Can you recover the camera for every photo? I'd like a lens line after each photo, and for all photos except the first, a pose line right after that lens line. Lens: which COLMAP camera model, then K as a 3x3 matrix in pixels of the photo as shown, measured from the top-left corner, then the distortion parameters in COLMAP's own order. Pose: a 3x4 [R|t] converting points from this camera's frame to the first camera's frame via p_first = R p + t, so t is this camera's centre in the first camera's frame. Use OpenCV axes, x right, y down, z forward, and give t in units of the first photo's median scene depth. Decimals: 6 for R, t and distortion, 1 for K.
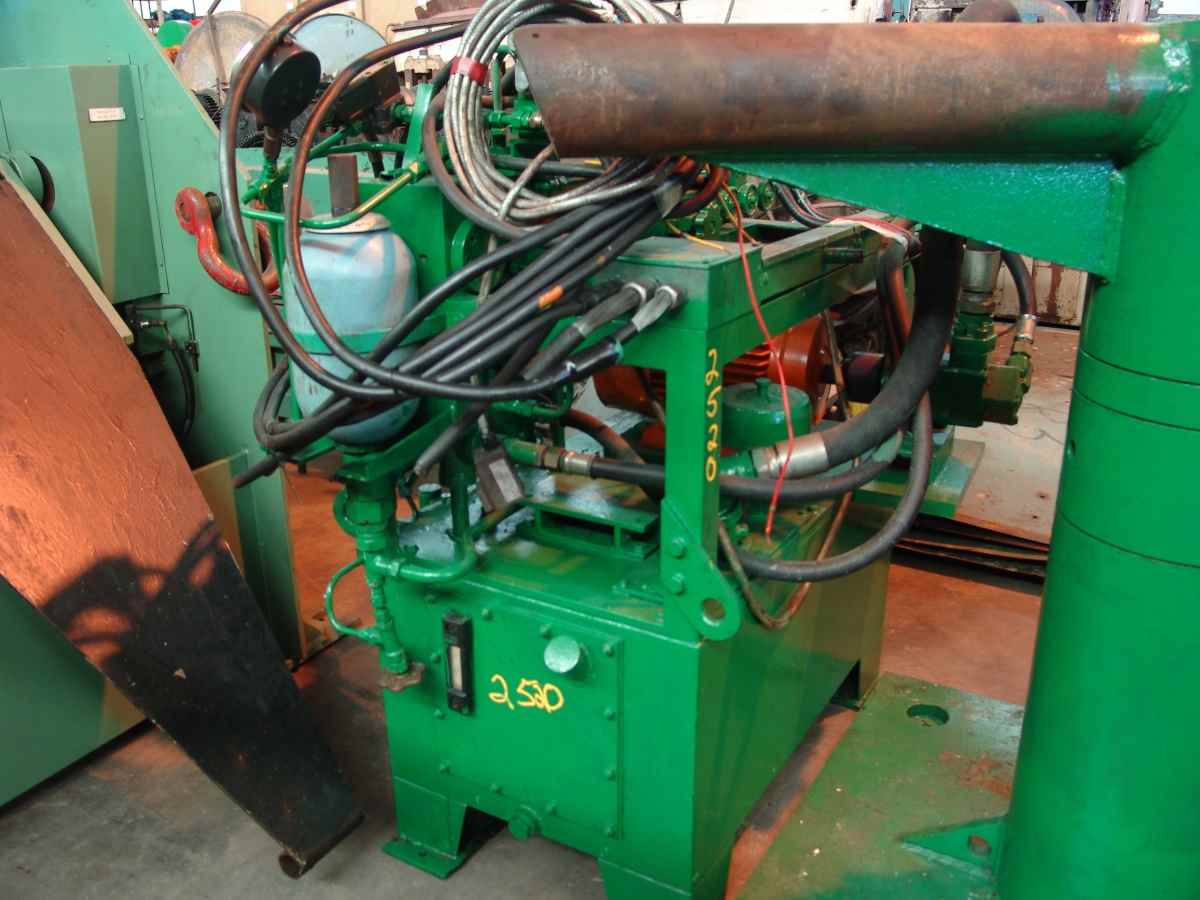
lens RADIAL K [[1078.6, 0, 600.0], [0, 1078.6, 450.0], [0, 0, 1]] dist [-0.155199, 0.185747]
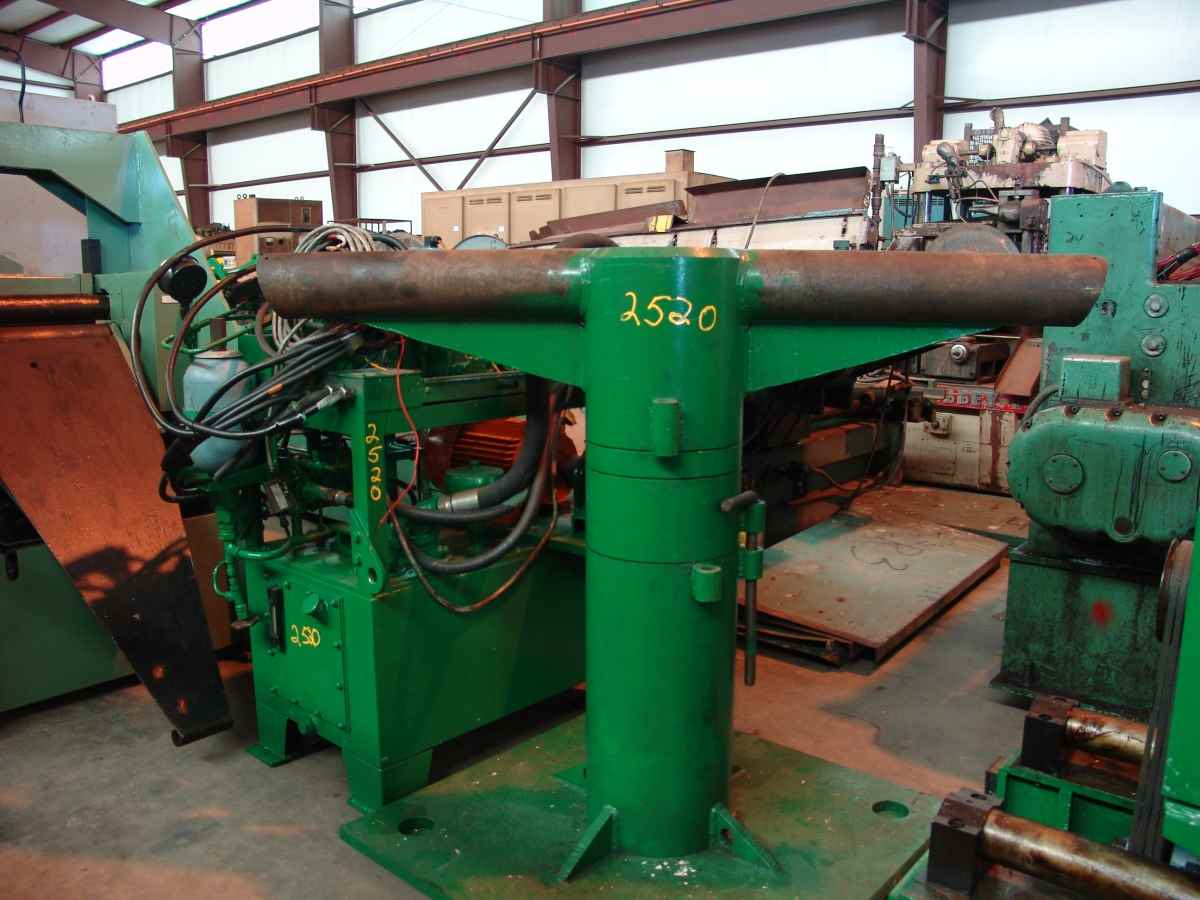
lens RADIAL K [[982.8, 0, 600.0], [0, 982.8, 450.0], [0, 0, 1]] dist [-0.169350, 0.141123]
pose [[0.983219, 0.044284, -0.176975, 0.652104], [-0.074441, 0.983043, -0.167586, 0.165301], [0.166552, 0.177948, 0.969843, -0.441274]]
